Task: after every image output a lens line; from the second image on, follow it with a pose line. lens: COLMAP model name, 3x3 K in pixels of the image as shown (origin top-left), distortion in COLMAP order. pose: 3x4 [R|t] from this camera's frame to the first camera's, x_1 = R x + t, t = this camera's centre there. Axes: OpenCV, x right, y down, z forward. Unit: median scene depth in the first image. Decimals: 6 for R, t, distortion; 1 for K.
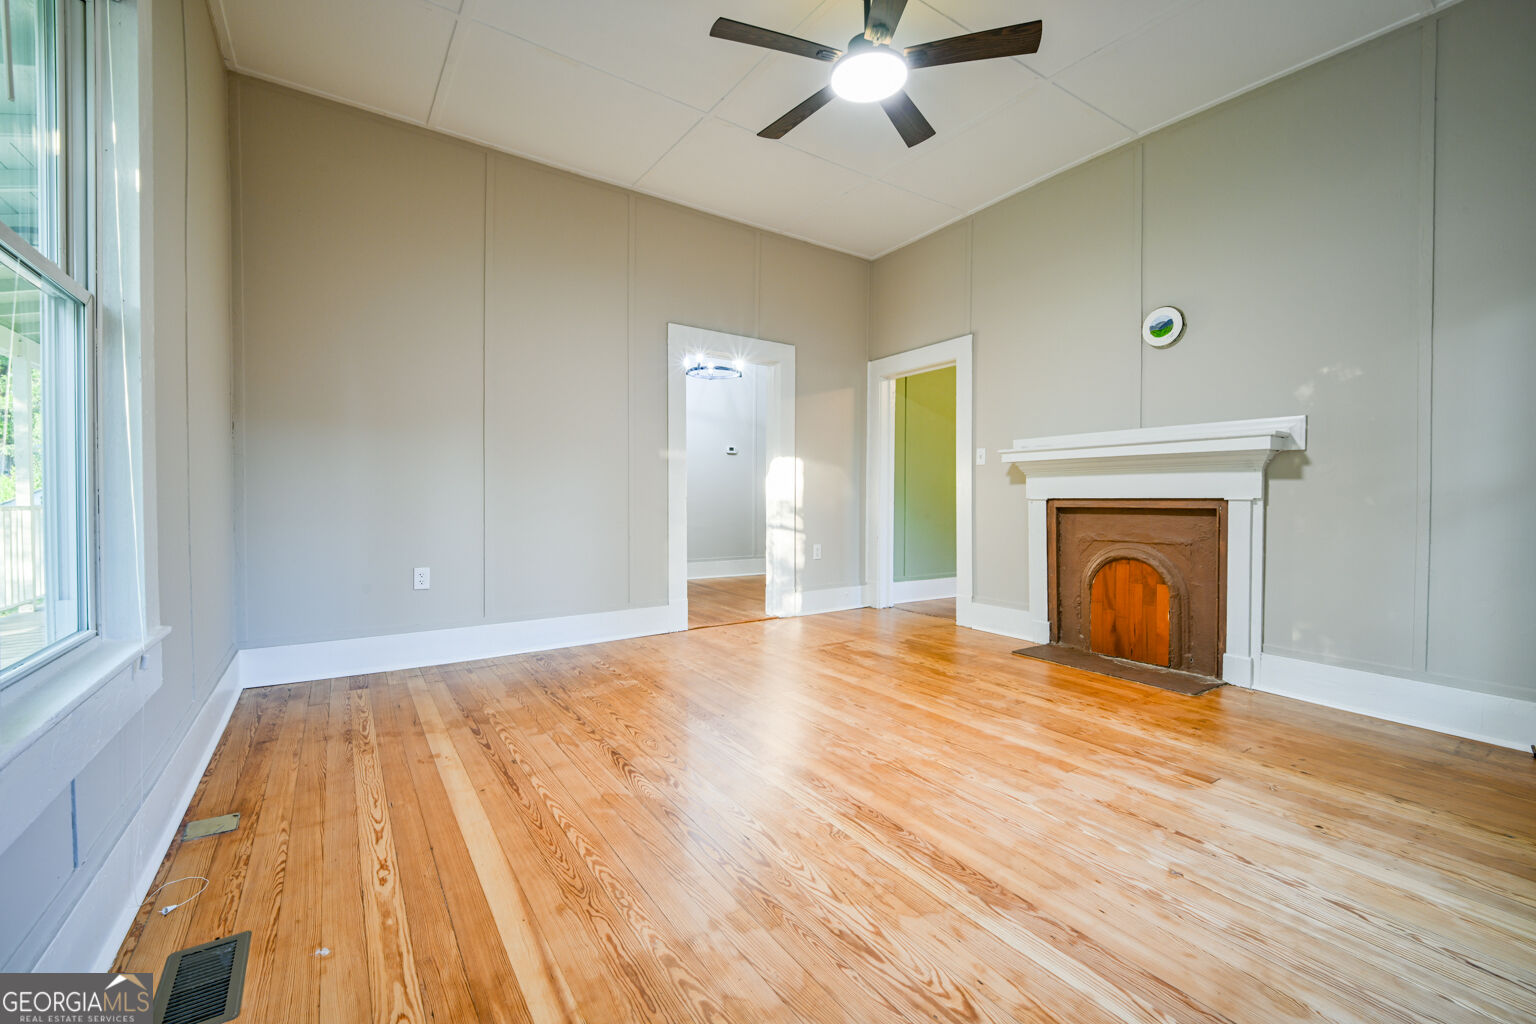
lens RADIAL K [[633.1, 0, 771.0], [0, 633.1, 509.7], [0, 0, 1]] dist [0.011094, -0.015243]
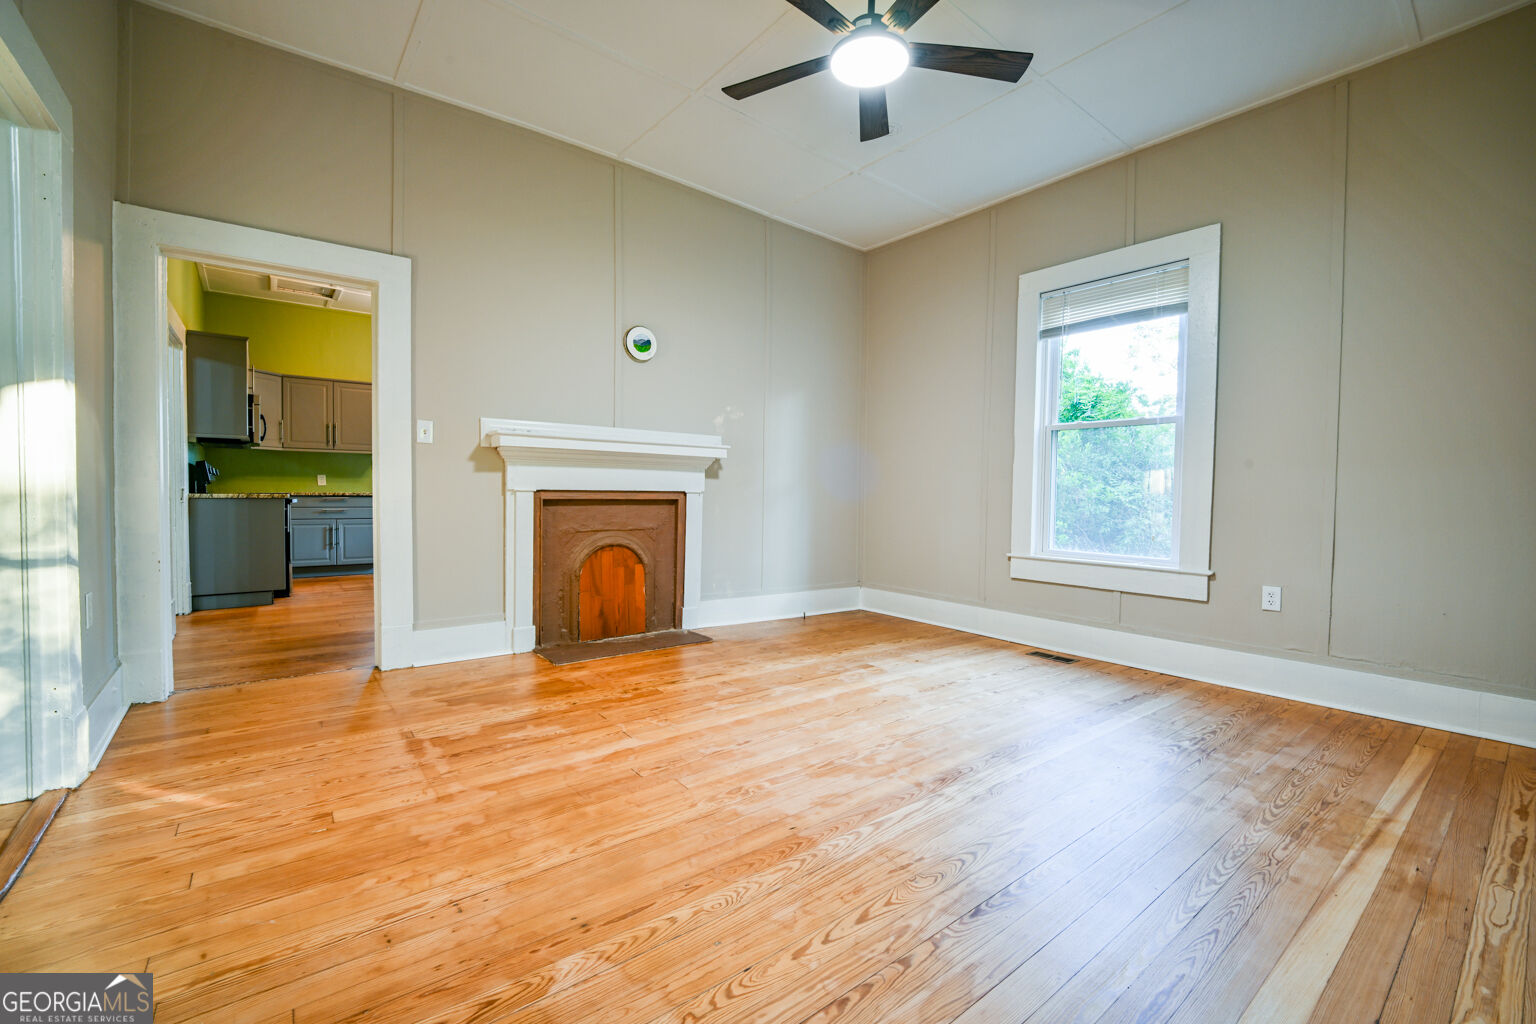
lens RADIAL K [[633.1, 0, 771.0], [0, 633.1, 509.7], [0, 0, 1]] dist [0.011094, -0.015243]
pose [[-0.069407, -0.033263, 0.997034, -0.616420], [0.001935, 0.999438, 0.033478, -0.023613], [-0.997587, 0.004253, -0.069303, 0.913270]]
